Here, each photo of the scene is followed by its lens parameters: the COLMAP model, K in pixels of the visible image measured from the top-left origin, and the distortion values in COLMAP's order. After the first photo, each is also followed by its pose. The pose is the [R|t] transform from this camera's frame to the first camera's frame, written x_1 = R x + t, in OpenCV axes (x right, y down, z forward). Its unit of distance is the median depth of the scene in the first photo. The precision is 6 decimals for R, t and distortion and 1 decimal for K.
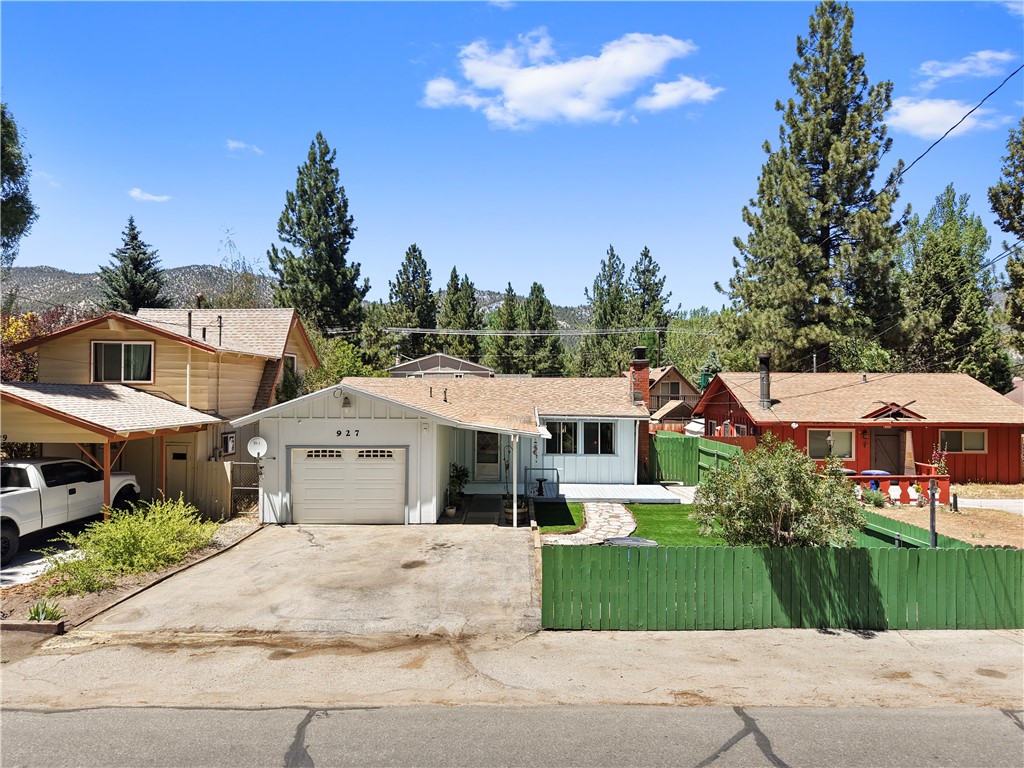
lens RADIAL K [[678.5, 0, 512.0], [0, 678.5, 384.0], [0, 0, 1]] dist [0.069189, -0.084023]
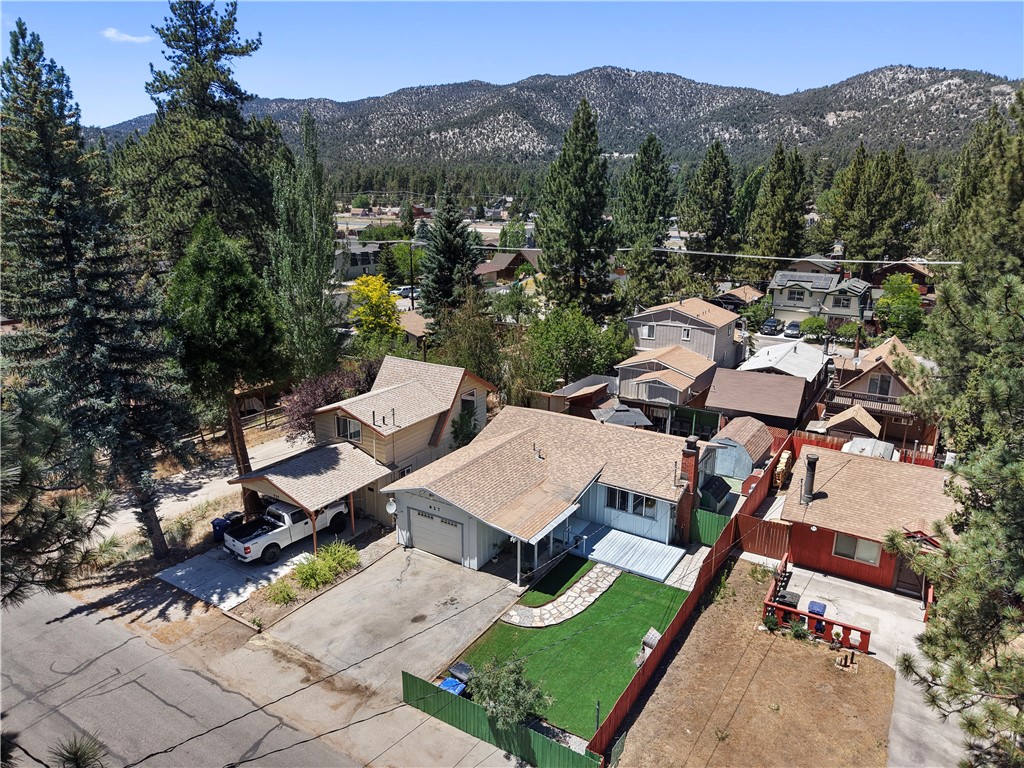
lens RADIAL K [[678.5, 0, 512.0], [0, 678.5, 384.0], [0, 0, 1]] dist [0.069189, -0.084023]
pose [[0.855230, 0.137914, -0.499561, 0.736983], [0.003052, 0.962584, 0.270966, -0.691767], [0.518239, -0.233263, 0.822810, -0.226667]]
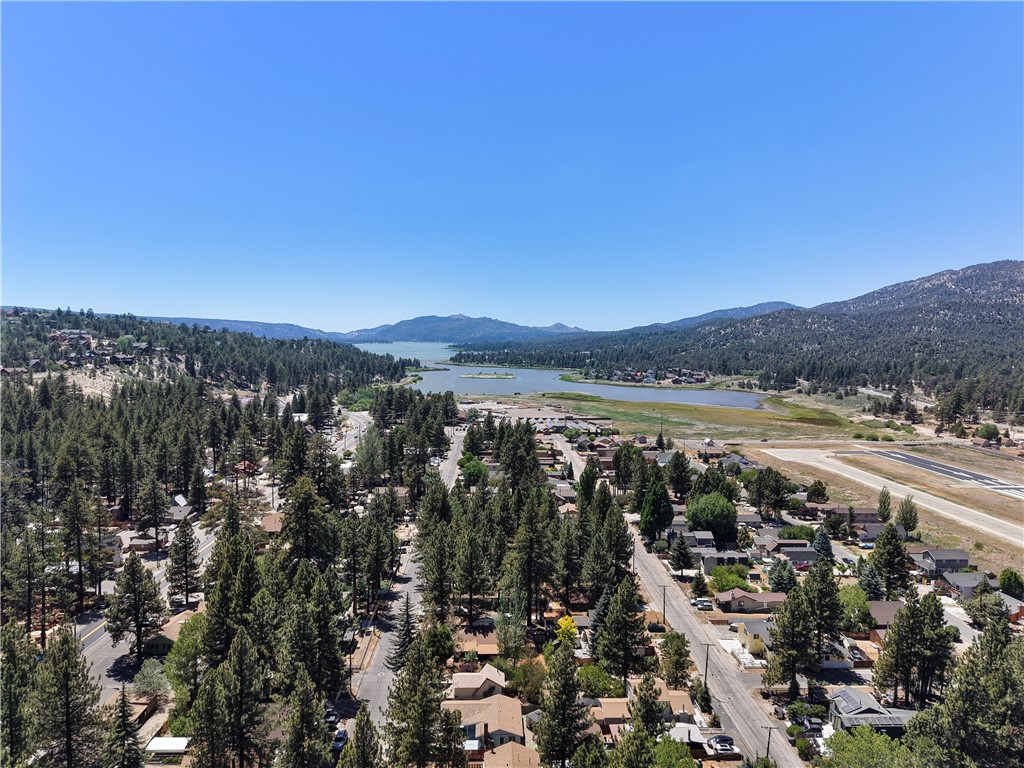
lens RADIAL K [[678.5, 0, 512.0], [0, 678.5, 384.0], [0, 0, 1]] dist [0.069189, -0.084023]
pose [[0.043609, 0.062815, -0.997072, 6.800542], [-0.005963, 0.998020, 0.062614, -3.829828], [0.999031, 0.003215, 0.043898, 1.392789]]
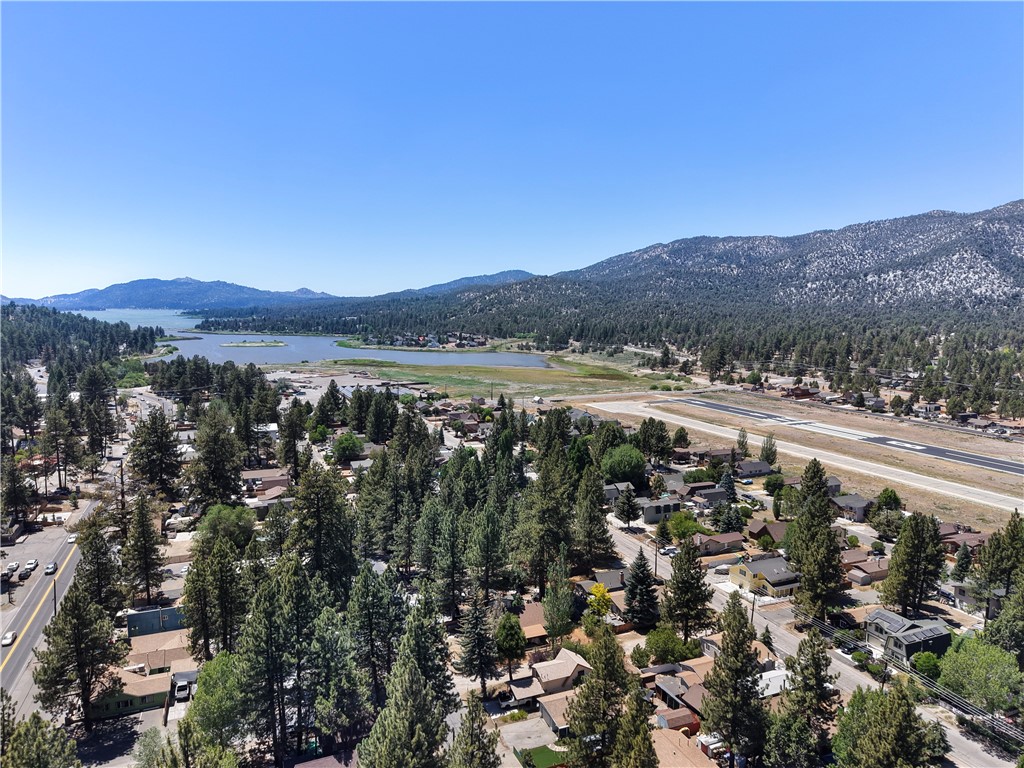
lens RADIAL K [[678.5, 0, 512.0], [0, 678.5, 384.0], [0, 0, 1]] dist [0.069189, -0.084023]
pose [[0.399841, 0.100861, -0.911018, 5.098497], [0.000905, 0.993883, 0.110433, -3.610399], [0.916584, -0.044980, 0.397303, -1.661032]]
